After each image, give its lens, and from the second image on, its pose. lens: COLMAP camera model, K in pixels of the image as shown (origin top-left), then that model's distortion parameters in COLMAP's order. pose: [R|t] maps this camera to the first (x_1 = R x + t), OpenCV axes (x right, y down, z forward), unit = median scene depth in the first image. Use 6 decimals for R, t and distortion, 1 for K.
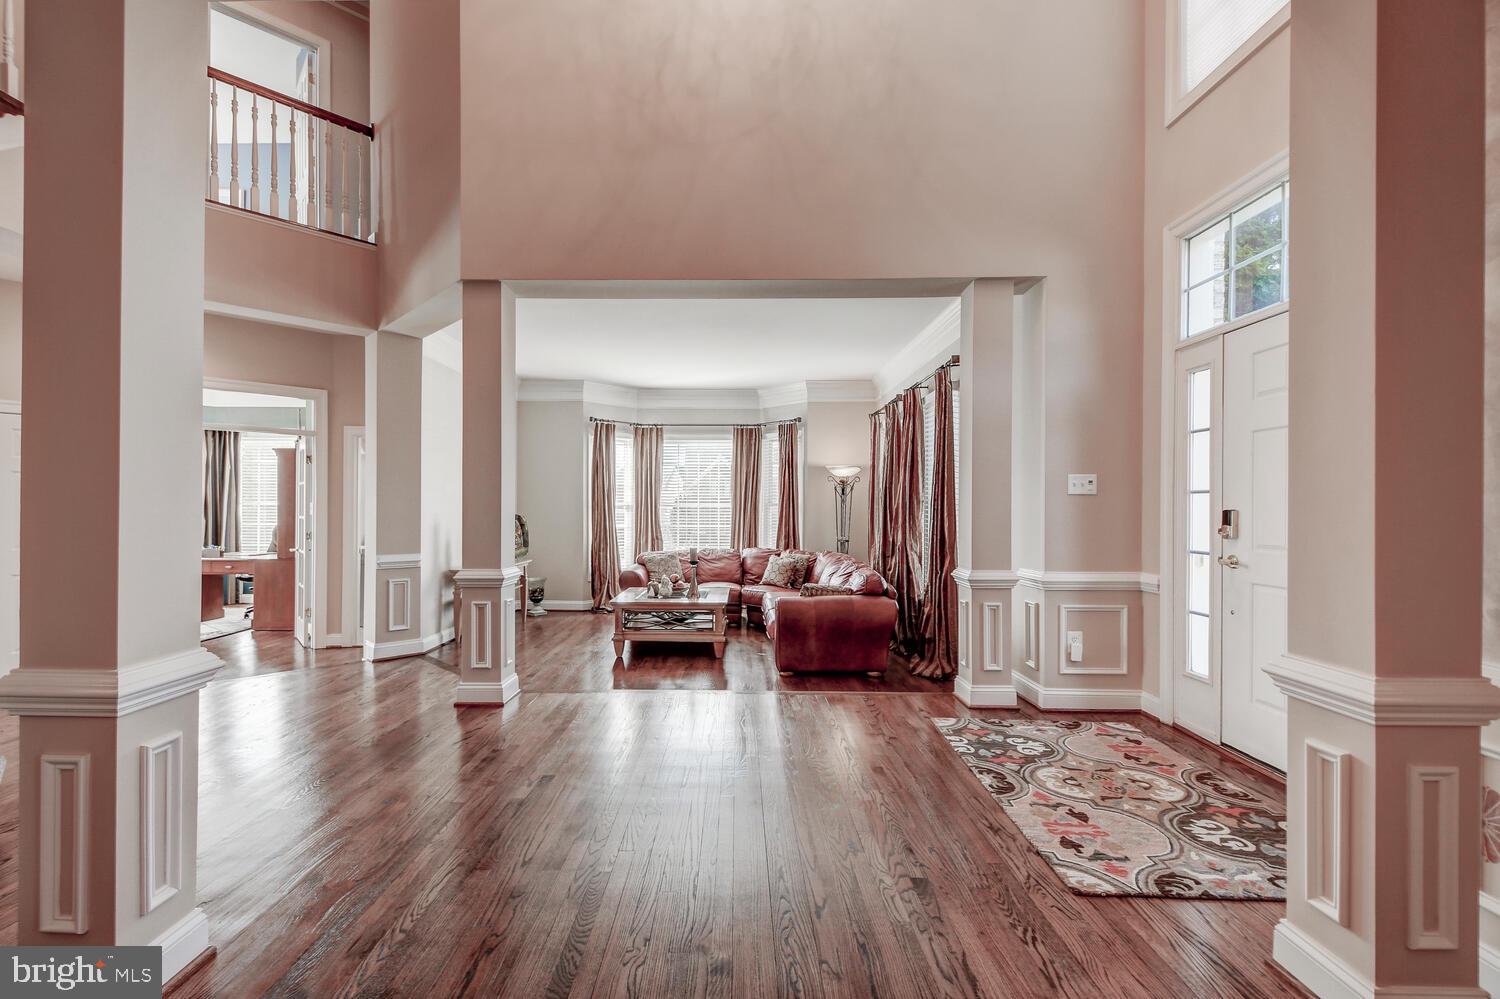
lens RADIAL K [[657.7, 0, 742.5], [0, 657.7, 510.1], [0, 0, 1]] dist [0.012250, -0.001635]
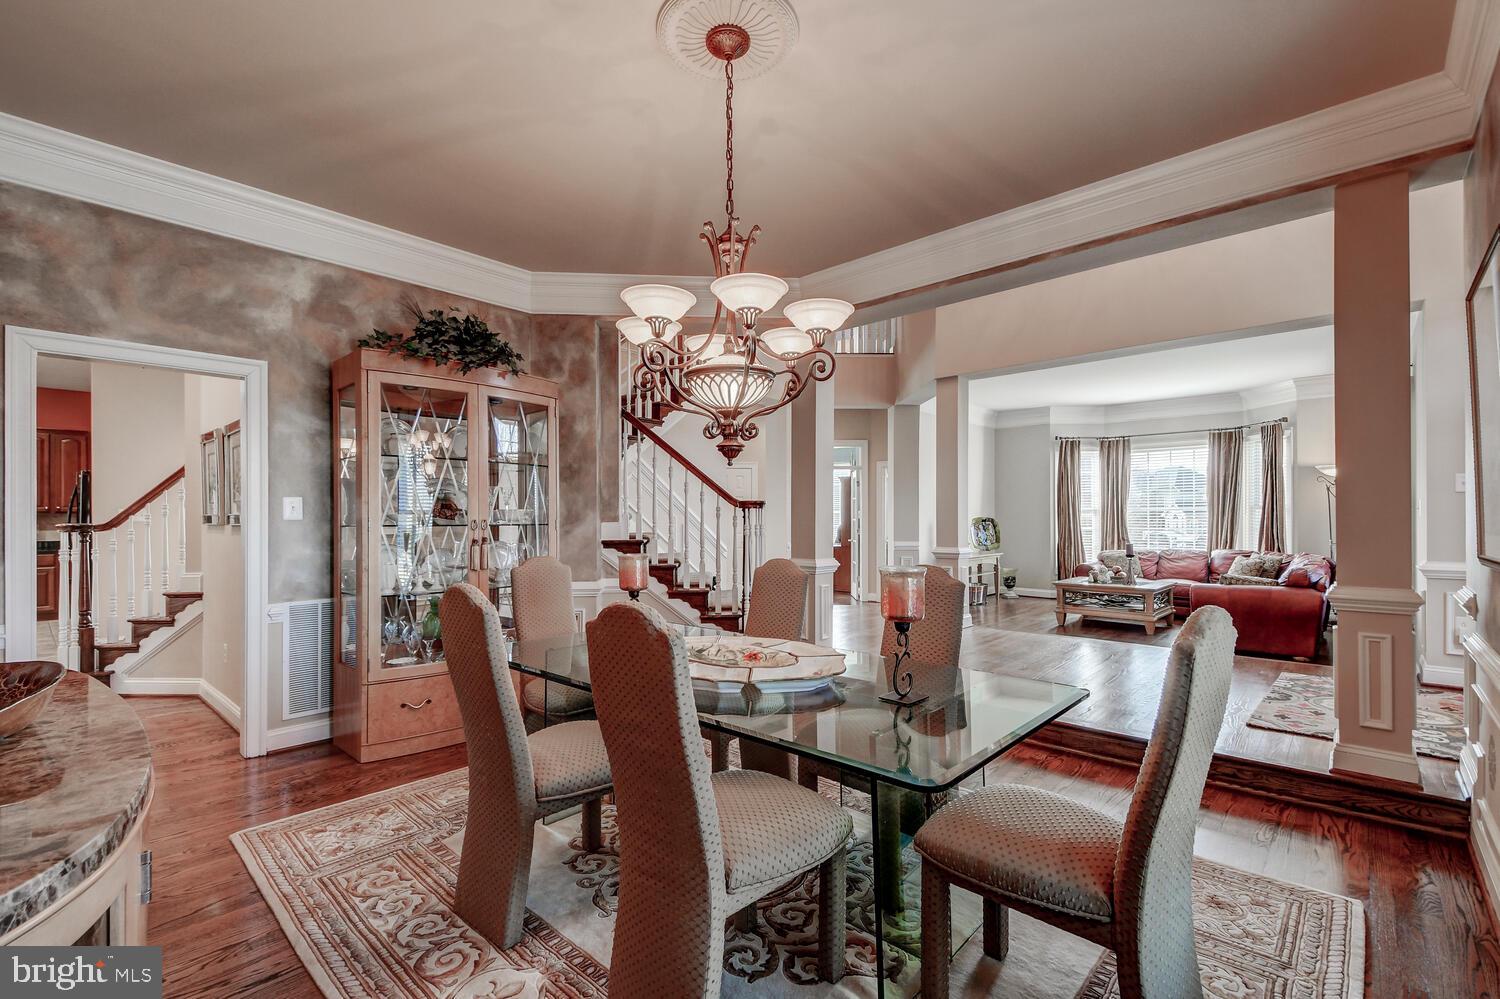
lens RADIAL K [[657.7, 0, 738.5], [0, 657.7, 518.7], [0, 0, 1]] dist [0.012250, -0.001635]
pose [[0.731606, -0.005689, -0.681704, 0.226767], [0.005290, 0.999982, -0.002668, 0.010639], [0.681708, -0.001654, 0.731623, -0.377053]]
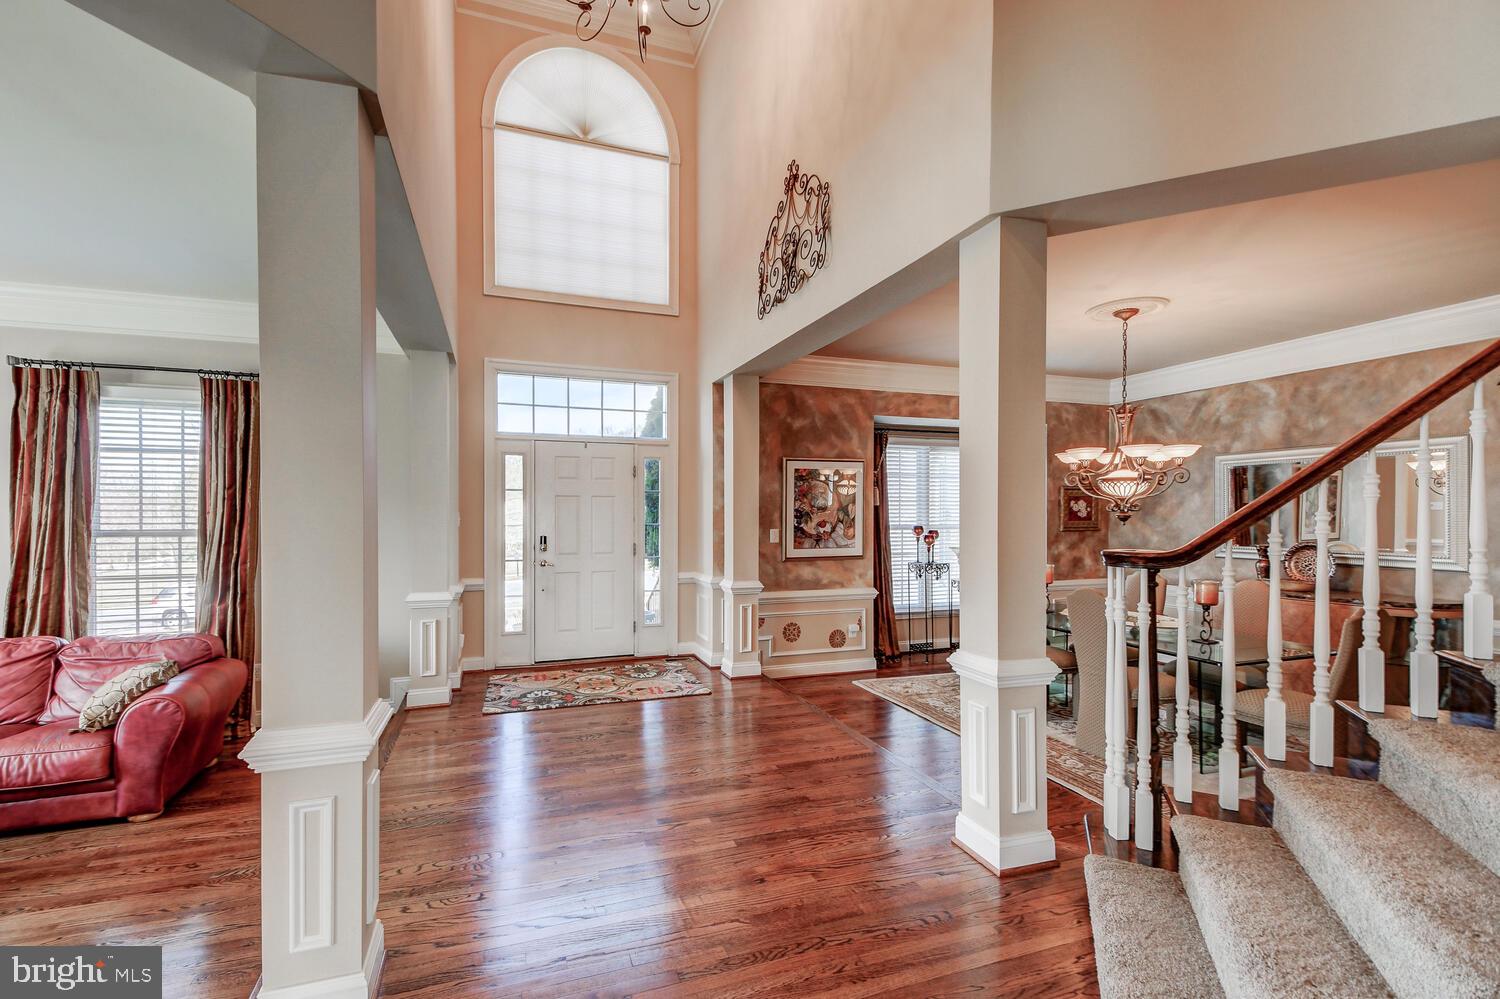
lens RADIAL K [[657.7, 0, 738.5], [0, 657.7, 503.5], [0, 0, 1]] dist [0.012250, -0.001635]
pose [[-0.344334, -0.004150, 0.938838, -0.596717], [-0.004433, 0.999986, 0.002795, -0.048129], [-0.938837, -0.003200, -0.344348, 0.559037]]
